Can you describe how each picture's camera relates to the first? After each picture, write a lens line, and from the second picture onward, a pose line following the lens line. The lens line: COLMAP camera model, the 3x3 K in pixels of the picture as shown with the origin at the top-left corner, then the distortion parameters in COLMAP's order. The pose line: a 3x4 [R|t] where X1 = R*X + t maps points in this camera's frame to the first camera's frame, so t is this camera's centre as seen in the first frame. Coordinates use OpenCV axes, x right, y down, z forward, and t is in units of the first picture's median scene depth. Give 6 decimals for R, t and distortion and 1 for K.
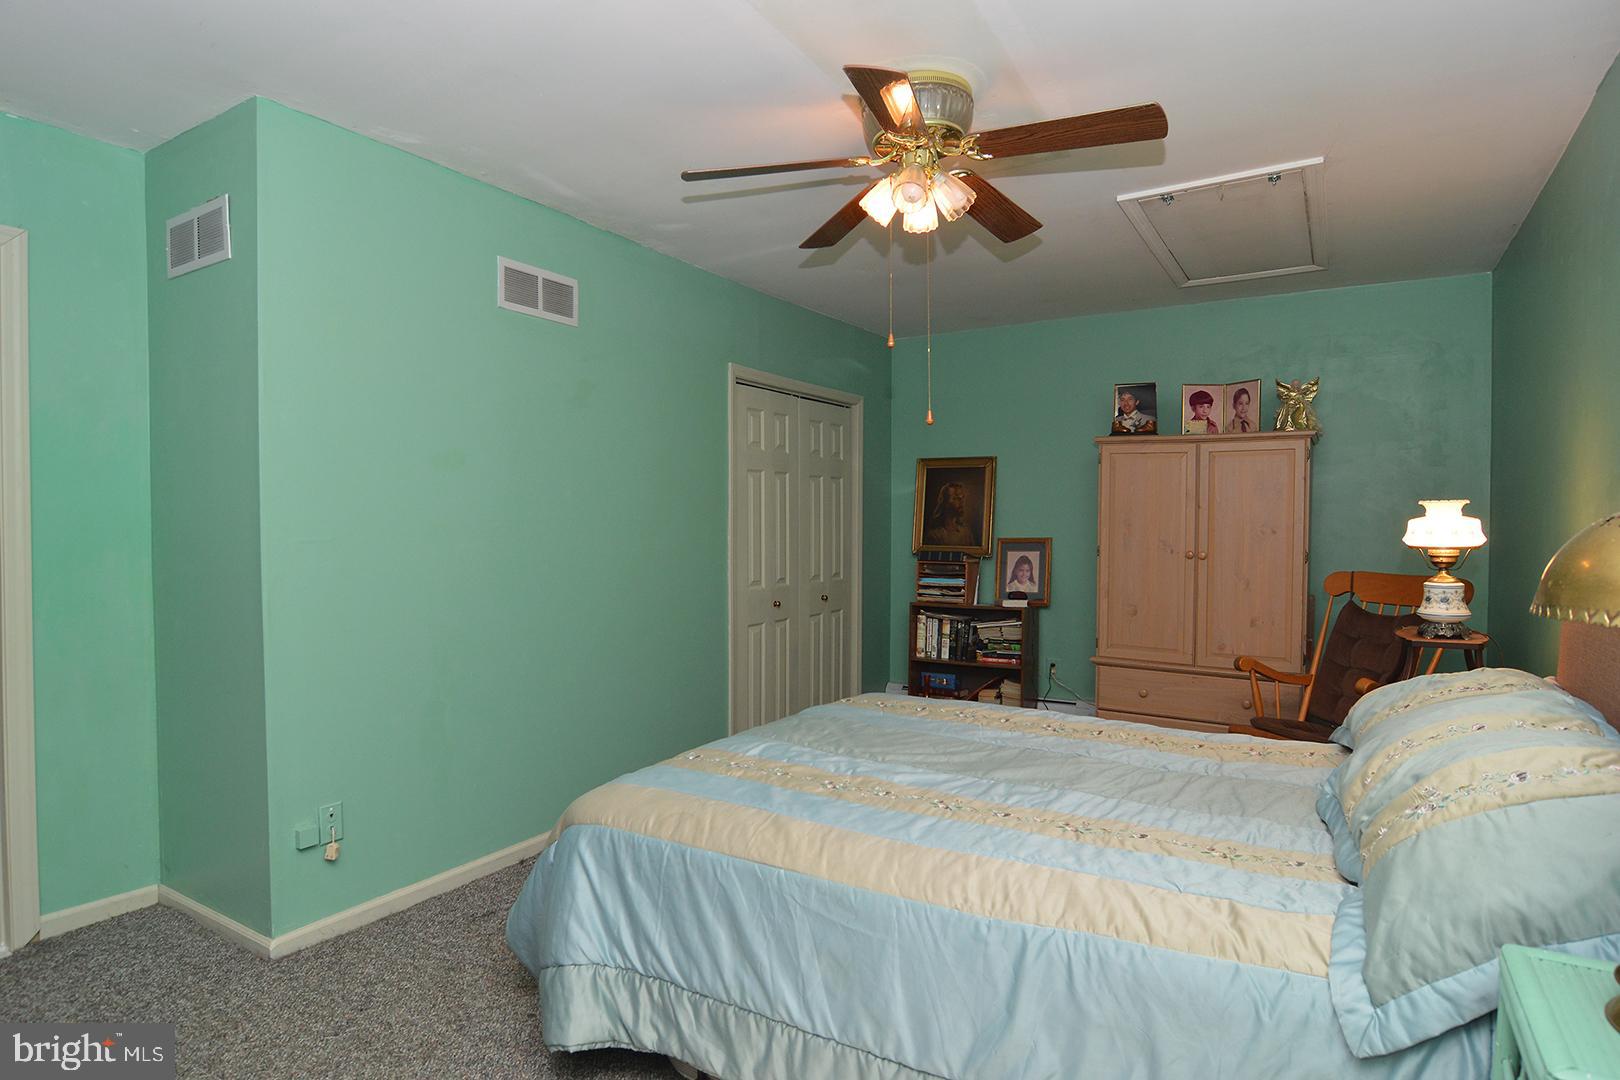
lens RADIAL K [[884.2, 0, 808.7], [0, 884.2, 545.9], [0, 0, 1]] dist [-0.003339, -0.009476]
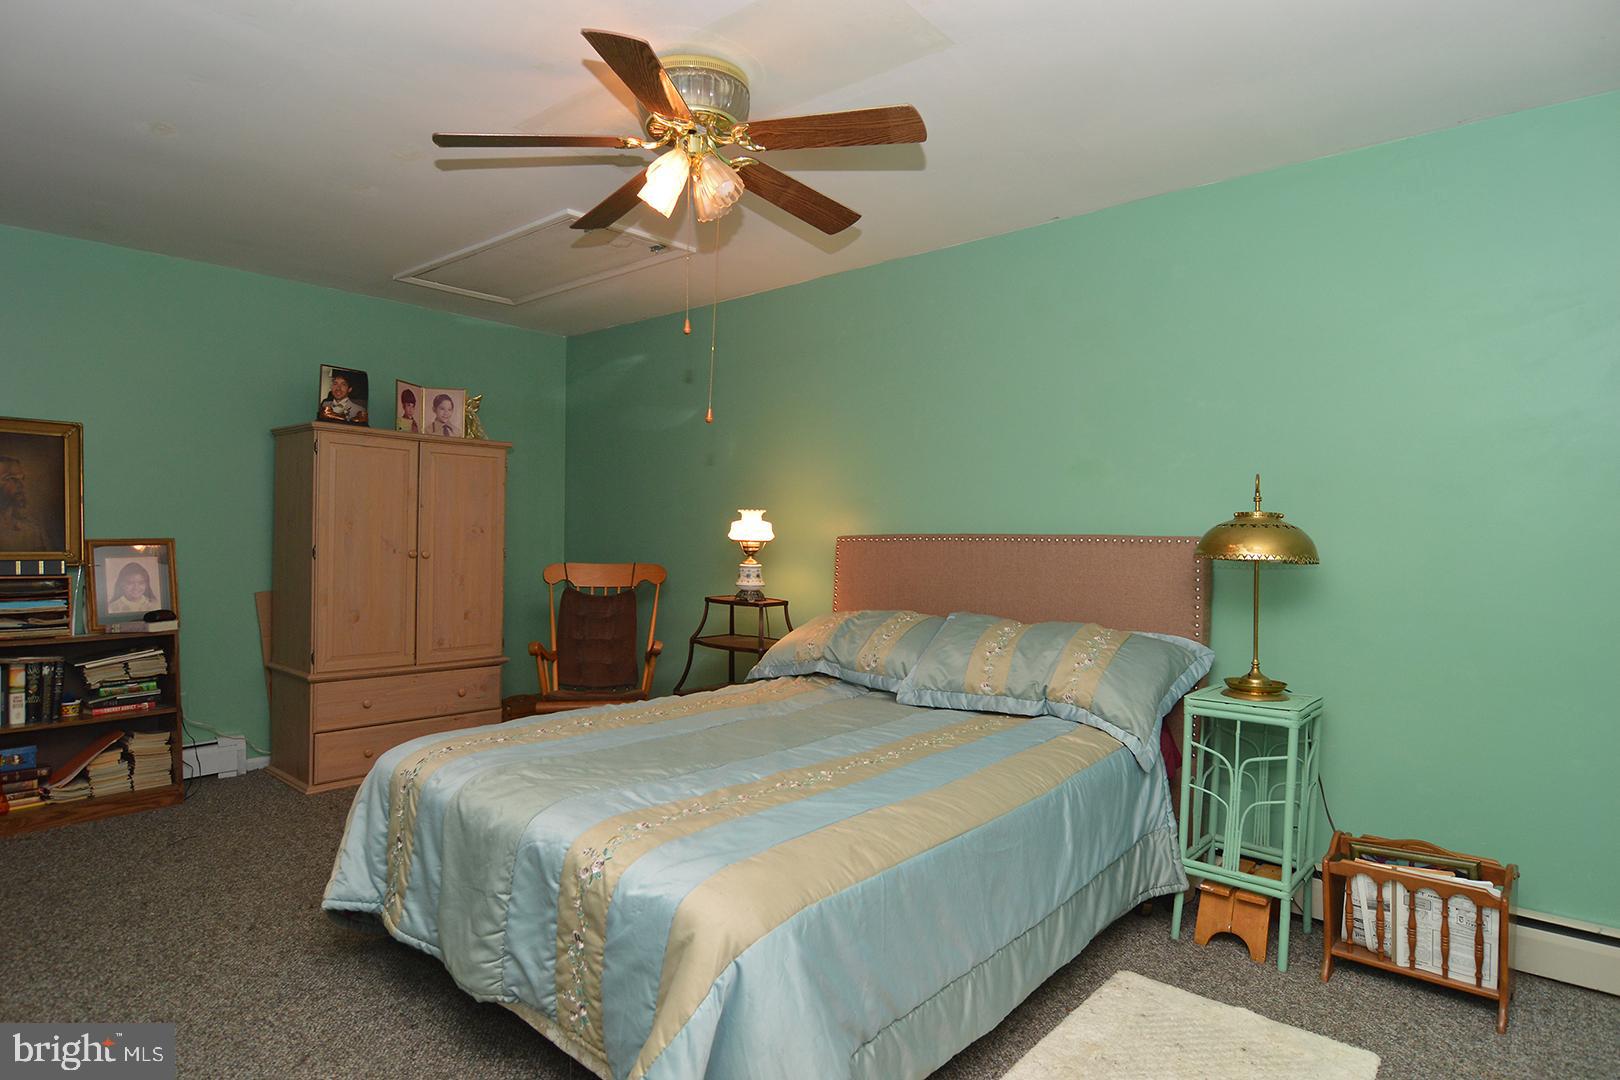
lens RADIAL K [[884.2, 0, 808.7], [0, 884.2, 545.9], [0, 0, 1]] dist [-0.003339, -0.009476]
pose [[0.183602, -0.014990, 0.982886, -0.443340], [0.015397, 0.999805, 0.012371, -0.004040], [-0.982880, 0.012862, 0.183797, 0.364058]]
